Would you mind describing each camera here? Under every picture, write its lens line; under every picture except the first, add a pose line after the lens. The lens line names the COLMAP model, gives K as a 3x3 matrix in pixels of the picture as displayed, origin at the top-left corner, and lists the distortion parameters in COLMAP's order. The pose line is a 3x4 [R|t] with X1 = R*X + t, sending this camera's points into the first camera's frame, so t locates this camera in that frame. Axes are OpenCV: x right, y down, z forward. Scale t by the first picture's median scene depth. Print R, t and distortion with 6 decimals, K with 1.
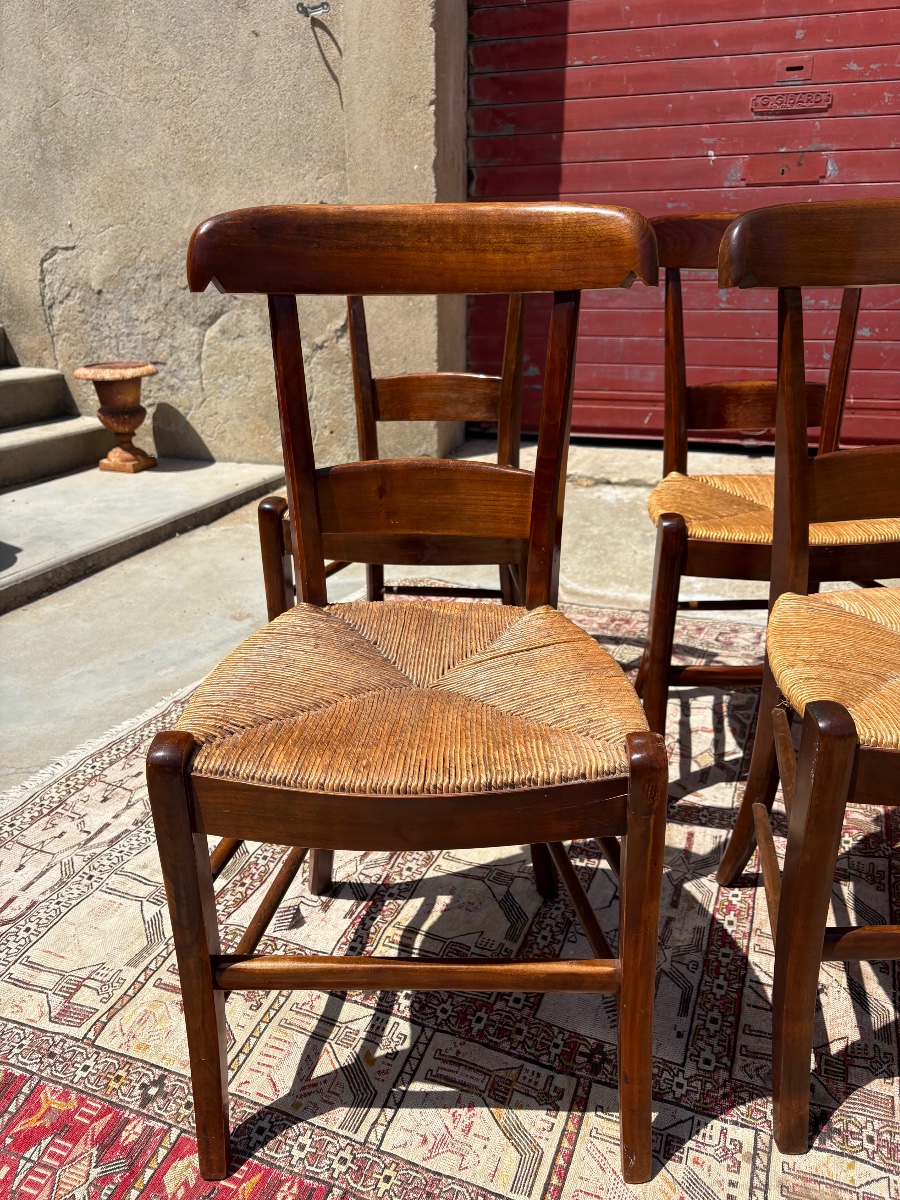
lens RADIAL K [[920.9, 0, 449.7], [0, 920.9, 610.0], [0, 0, 1]] dist [0.041744, -0.051326]
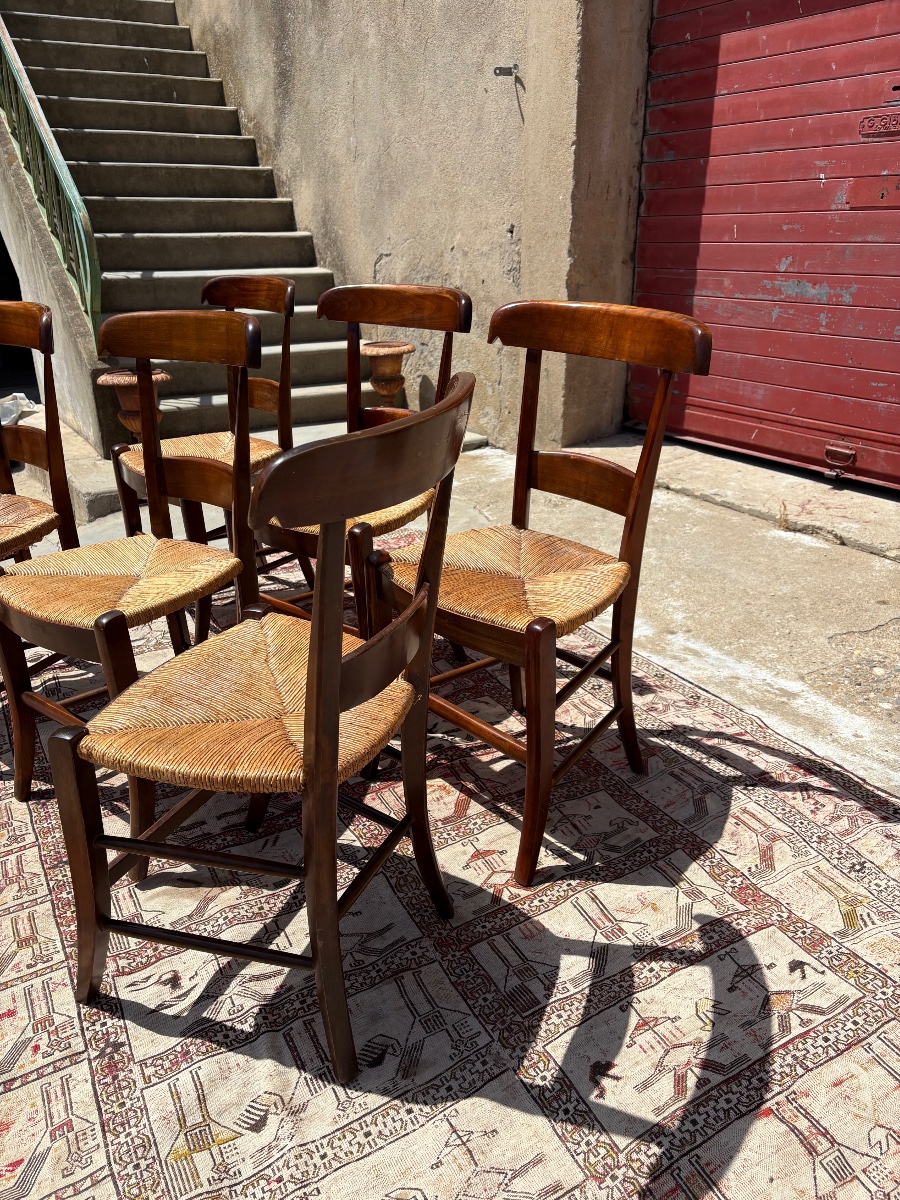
lens RADIAL K [[921.7, 0, 447.8], [0, 921.7, 607.0], [0, 0, 1]] dist [0.042870, -0.046979]
pose [[0.775253, 0.239461, -0.584500, 0.697227], [-0.215139, 0.970129, 0.112098, -0.075274], [0.593884, 0.038844, 0.803613, -0.018436]]
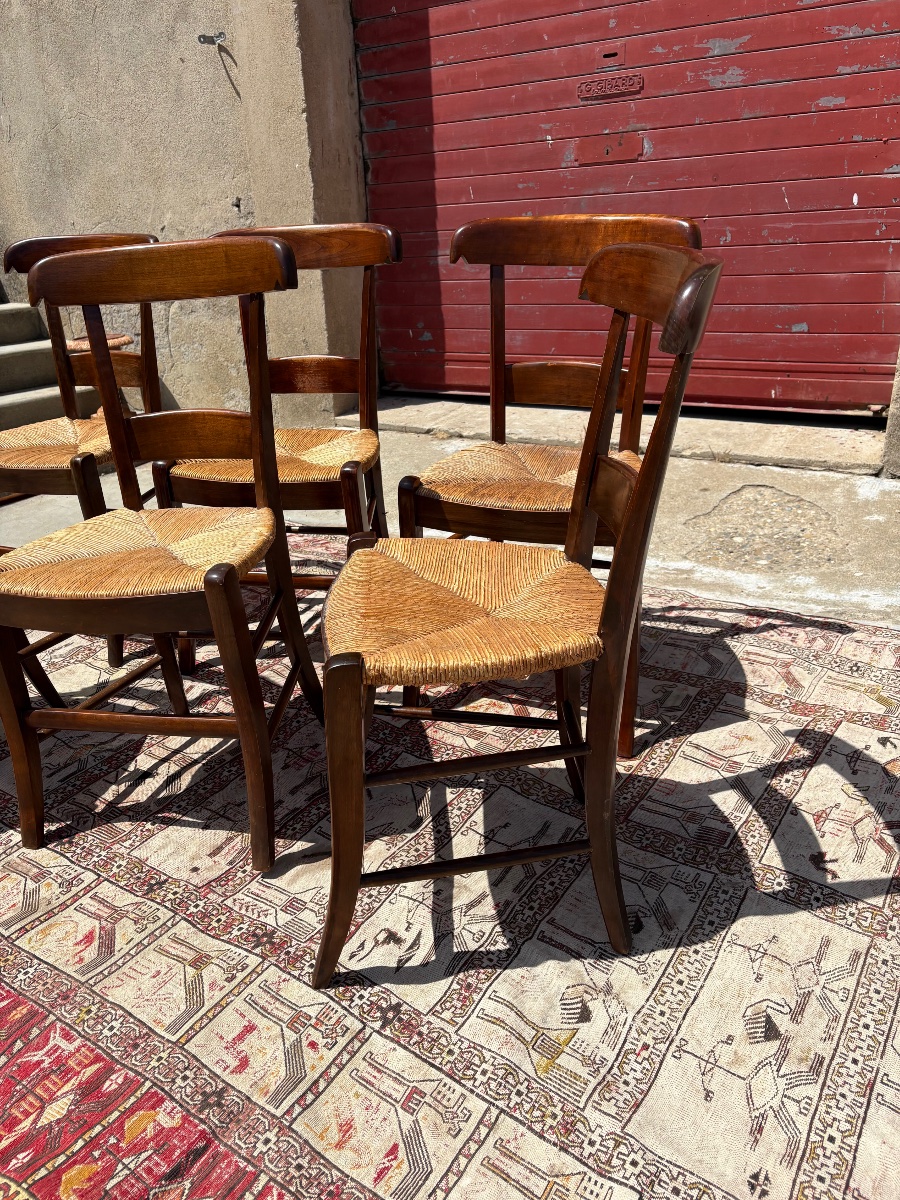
lens RADIAL K [[921.0, 0, 453.0], [0, 921.0, 599.5], [0, 0, 1]] dist [0.022897, -0.009896]
pose [[0.973085, 0.046174, -0.225775, 0.468583], [-0.037419, 0.998378, 0.042906, 0.017516], [0.227390, -0.033303, 0.973234, -0.129136]]
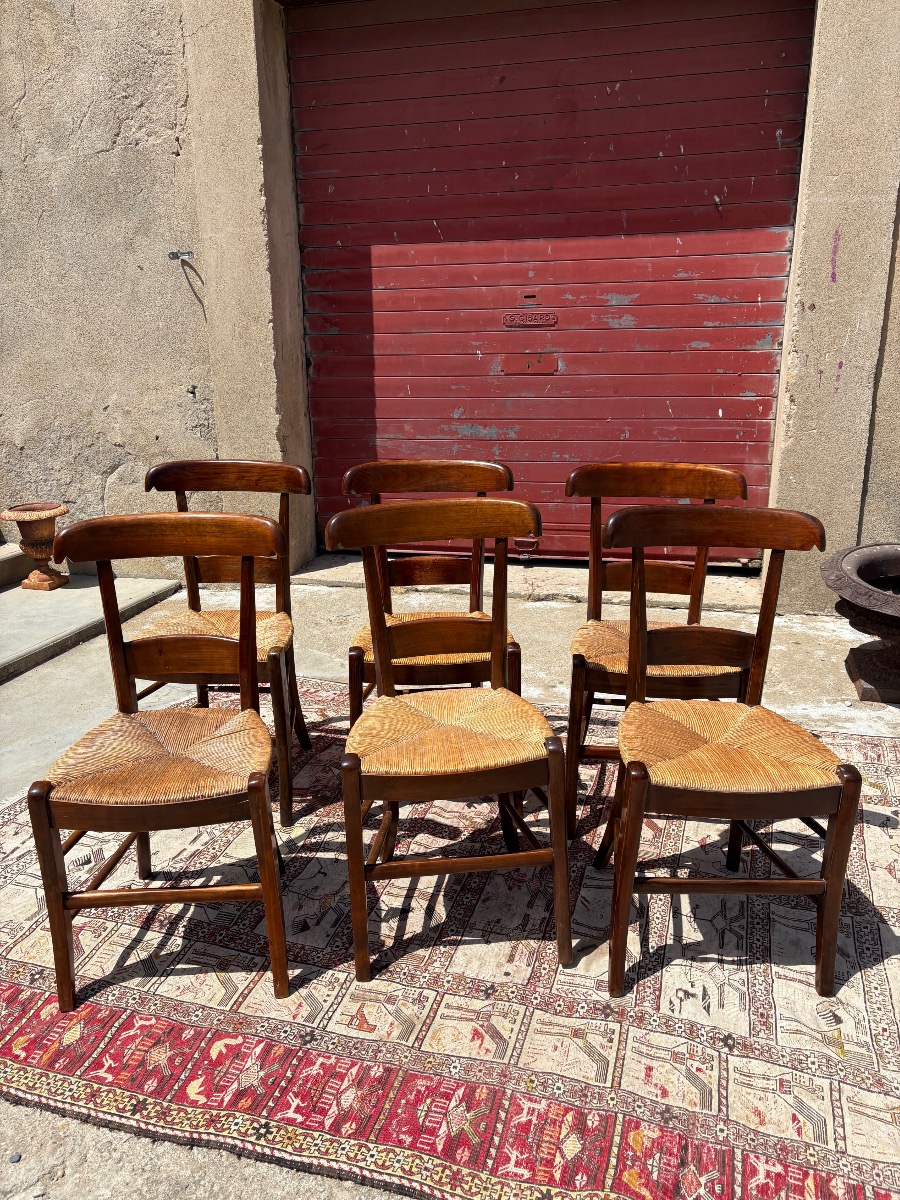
lens RADIAL K [[921.0, 0, 453.0], [0, 921.0, 599.5], [0, 0, 1]] dist [0.022897, -0.009896]
pose [[0.997341, -0.029550, 0.066614, 0.148947], [0.034435, 0.996706, -0.073426, -0.028056], [-0.064225, 0.075524, 0.995073, -0.350044]]
